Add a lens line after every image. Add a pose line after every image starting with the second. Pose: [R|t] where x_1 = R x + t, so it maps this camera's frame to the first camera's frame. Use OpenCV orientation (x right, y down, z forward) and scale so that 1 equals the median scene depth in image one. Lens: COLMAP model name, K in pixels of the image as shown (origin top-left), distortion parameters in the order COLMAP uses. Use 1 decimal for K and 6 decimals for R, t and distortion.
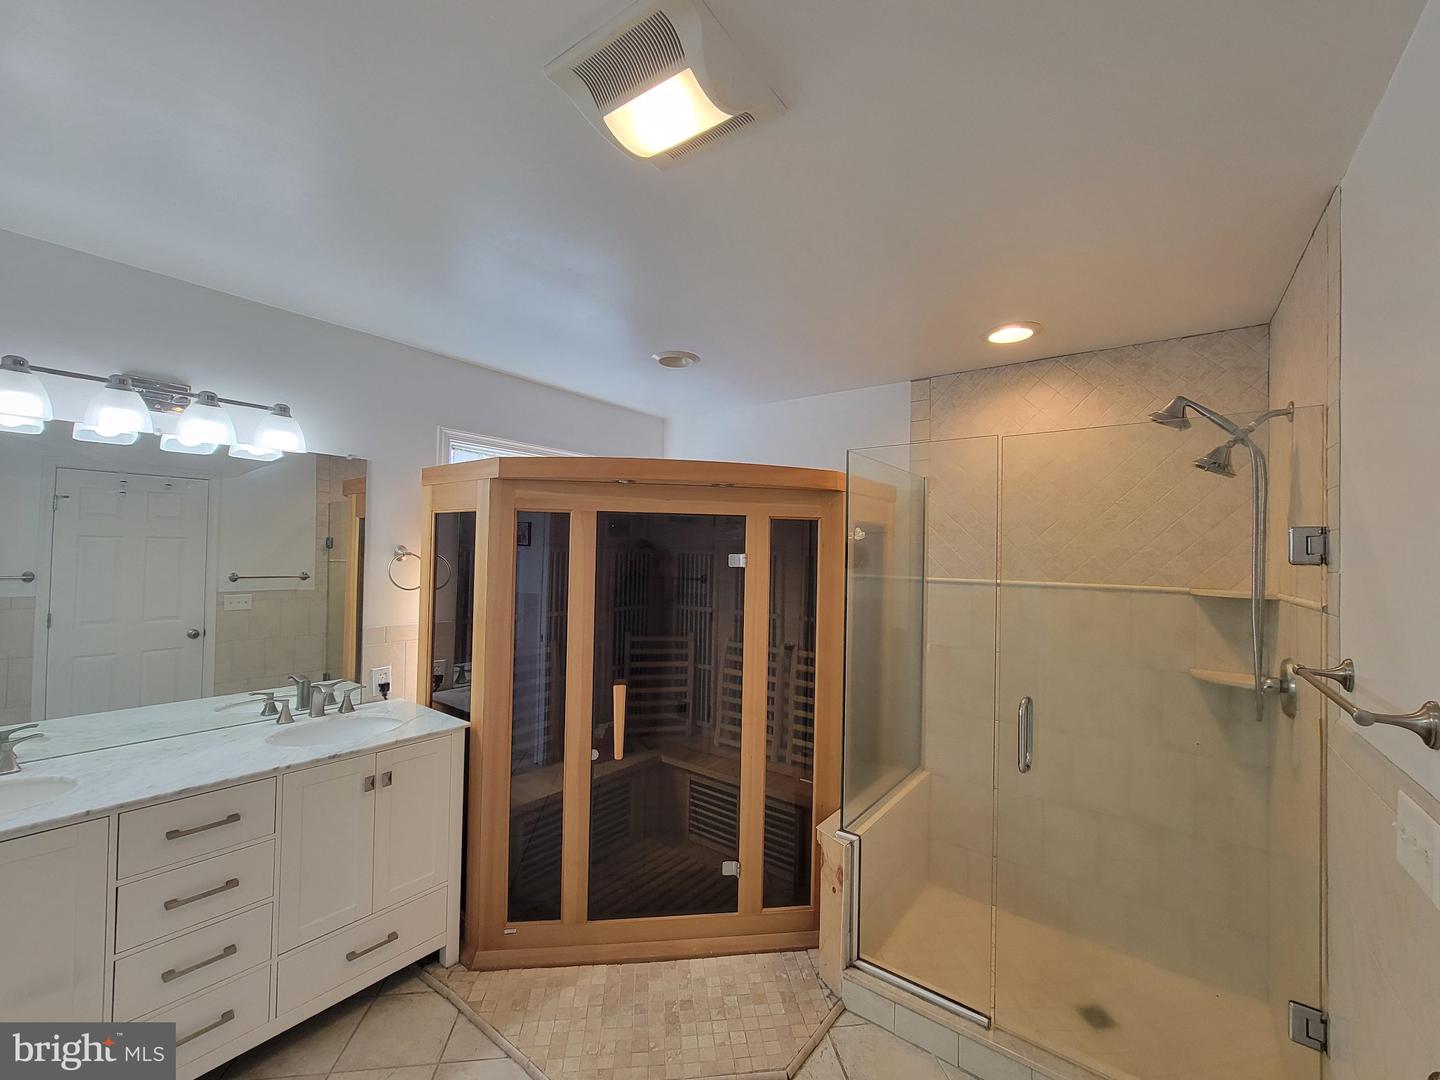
lens RADIAL K [[589.1, 0, 721.1], [0, 589.1, 542.7], [0, 0, 1]] dist [-0.006698, 0.003321]
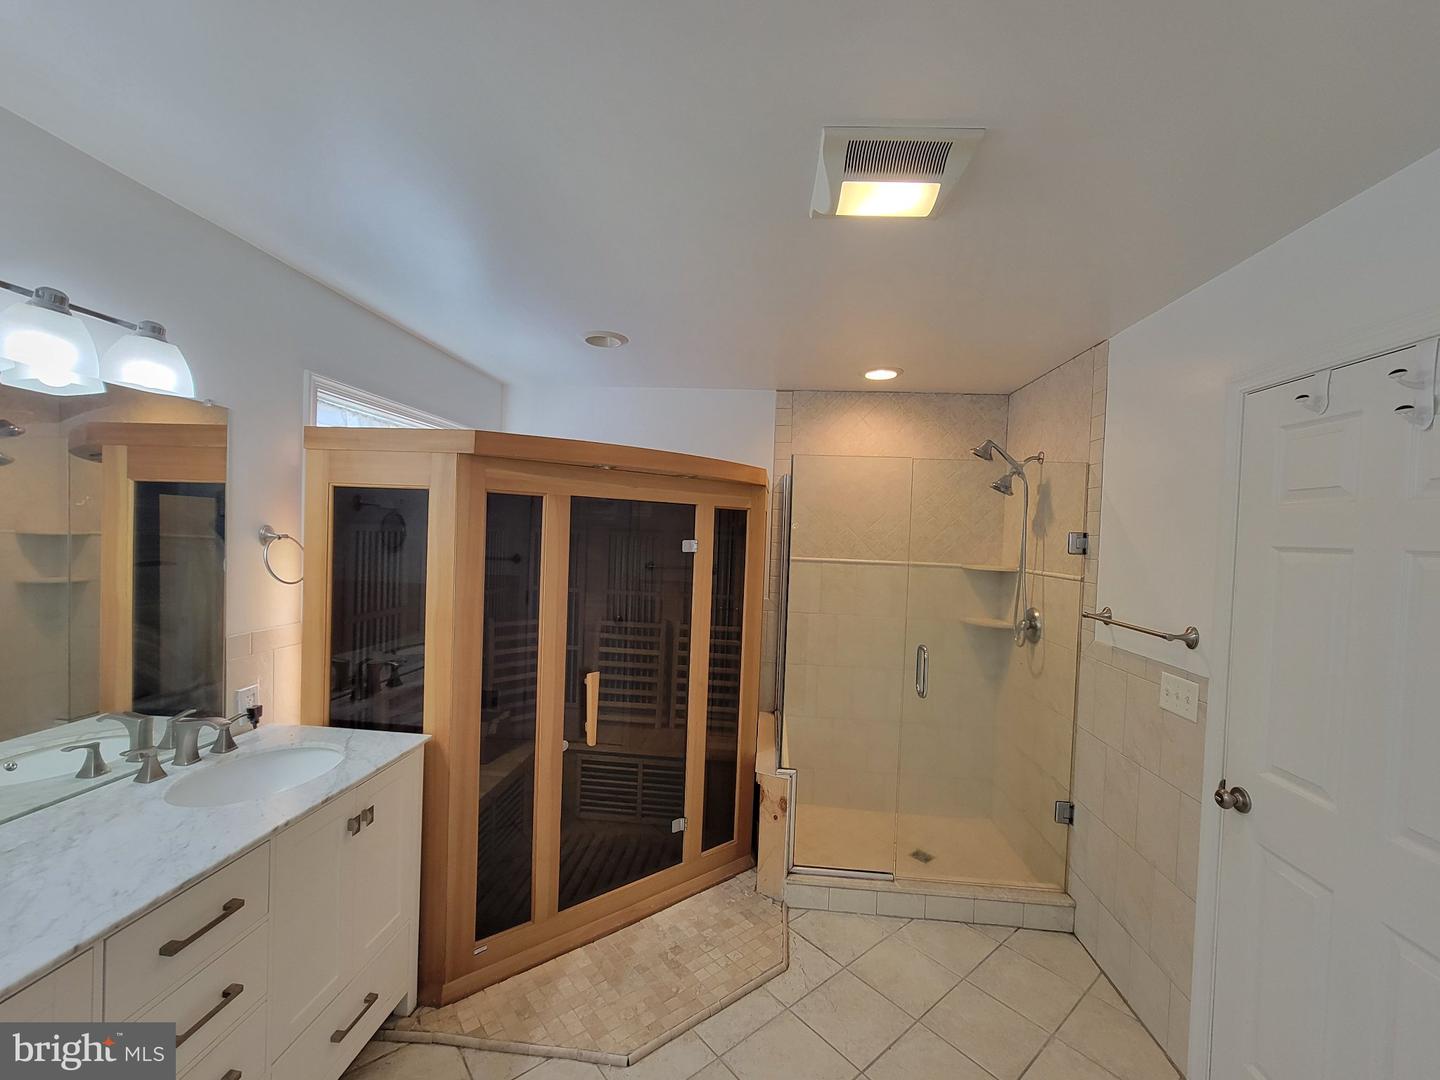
lens RADIAL K [[589.1, 0, 727.1], [0, 589.1, 542.0], [0, 0, 1]] dist [-0.006698, 0.003321]
pose [[0.847196, 0.001060, 0.531280, -0.513925], [-0.029745, 0.998524, 0.045441, -0.029957], [-0.530448, -0.054301, 0.845977, 0.050429]]
